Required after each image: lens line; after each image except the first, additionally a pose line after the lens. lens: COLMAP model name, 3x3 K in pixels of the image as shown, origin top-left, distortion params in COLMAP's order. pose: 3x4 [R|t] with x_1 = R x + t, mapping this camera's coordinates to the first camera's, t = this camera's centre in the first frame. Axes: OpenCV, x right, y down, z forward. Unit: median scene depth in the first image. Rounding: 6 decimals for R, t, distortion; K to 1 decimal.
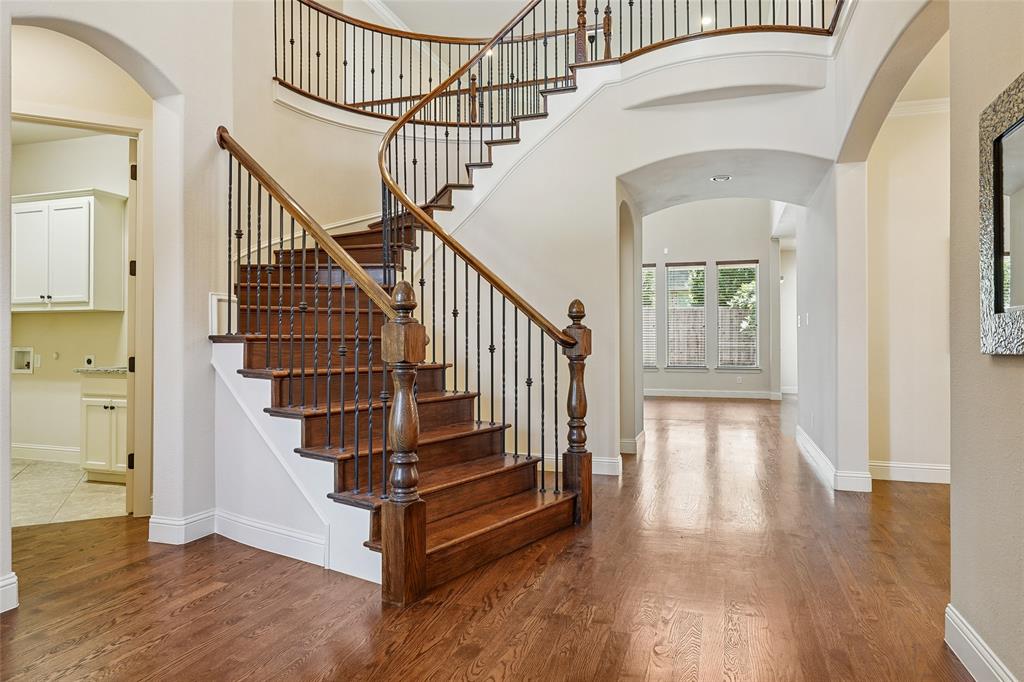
lens RADIAL K [[645.0, 0, 518.2], [0, 645.0, 339.4], [0, 0, 1]] dist [-0.028715, 0.000420]
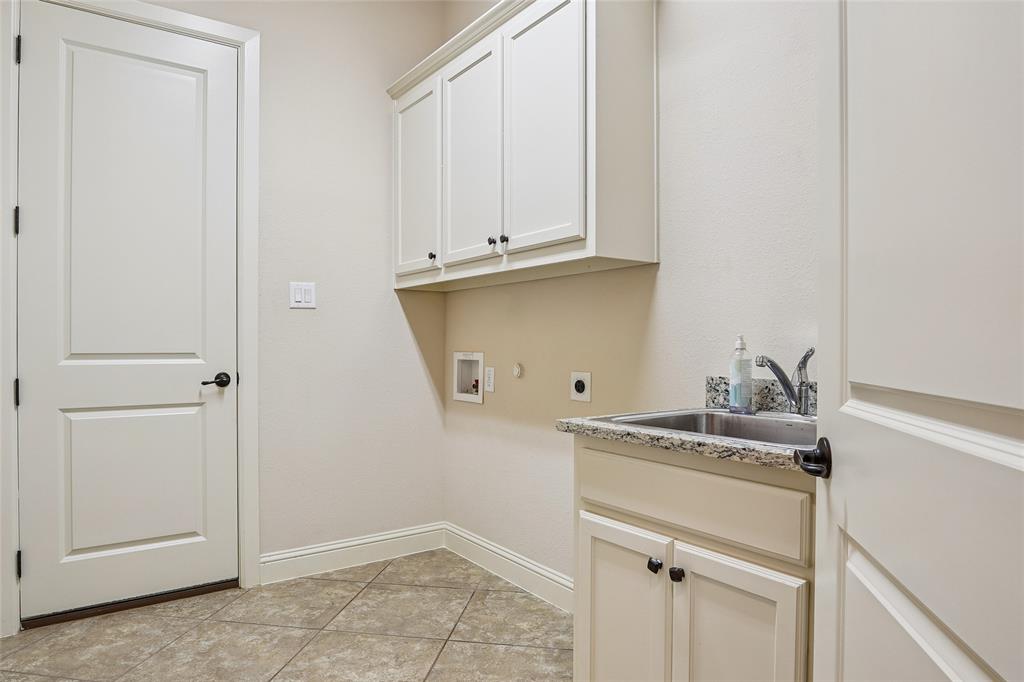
lens RADIAL K [[645.0, 0, 512.7], [0, 645.0, 346.0], [0, 0, 1]] dist [-0.028715, 0.000420]
pose [[0.794379, 0.000034, -0.607422, -0.459733], [-0.001559, 0.999997, -0.001982, 0.008328], [0.607420, 0.002521, 0.794377, 0.644971]]
